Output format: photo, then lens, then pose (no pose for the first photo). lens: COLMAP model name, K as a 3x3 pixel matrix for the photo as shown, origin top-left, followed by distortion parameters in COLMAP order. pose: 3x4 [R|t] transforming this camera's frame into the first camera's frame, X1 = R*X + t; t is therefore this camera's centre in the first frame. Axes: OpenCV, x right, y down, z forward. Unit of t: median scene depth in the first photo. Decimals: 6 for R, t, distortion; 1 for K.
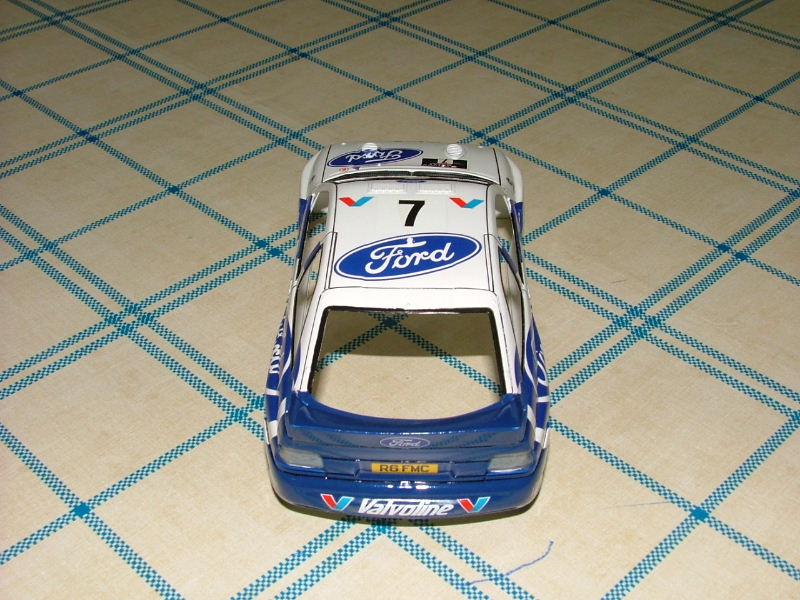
lens RADIAL K [[1142.9, 0, 400.0], [0, 1142.9, 300.0], [0, 0, 1]] dist [-0.114536, 0.071423]
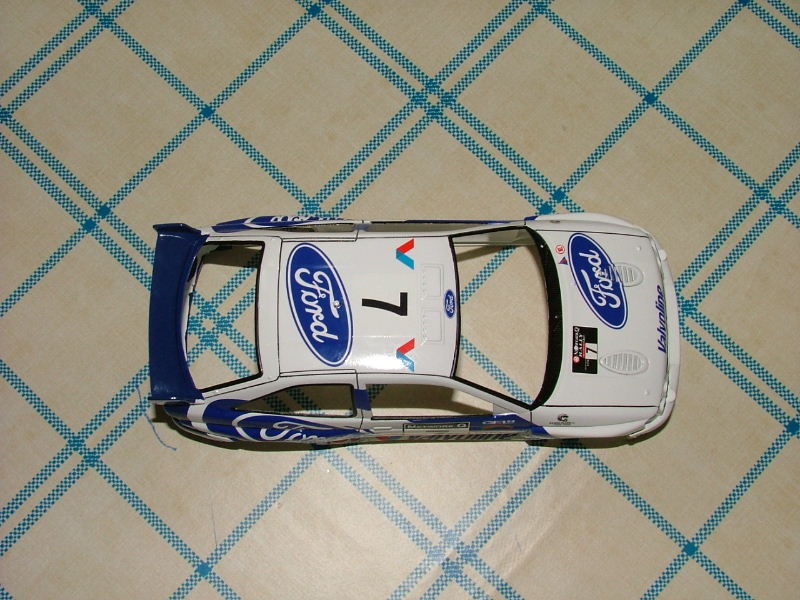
lens RADIAL K [[1142.9, 0, 400.0], [0, 1142.9, 300.0], [0, 0, 1]] dist [-0.114536, 0.071423]
pose [[0.030849, 0.969722, -0.242254, 0.282357], [-0.609287, 0.210377, 0.764533, -0.958586], [0.792350, 0.124017, 0.597329, 0.376643]]
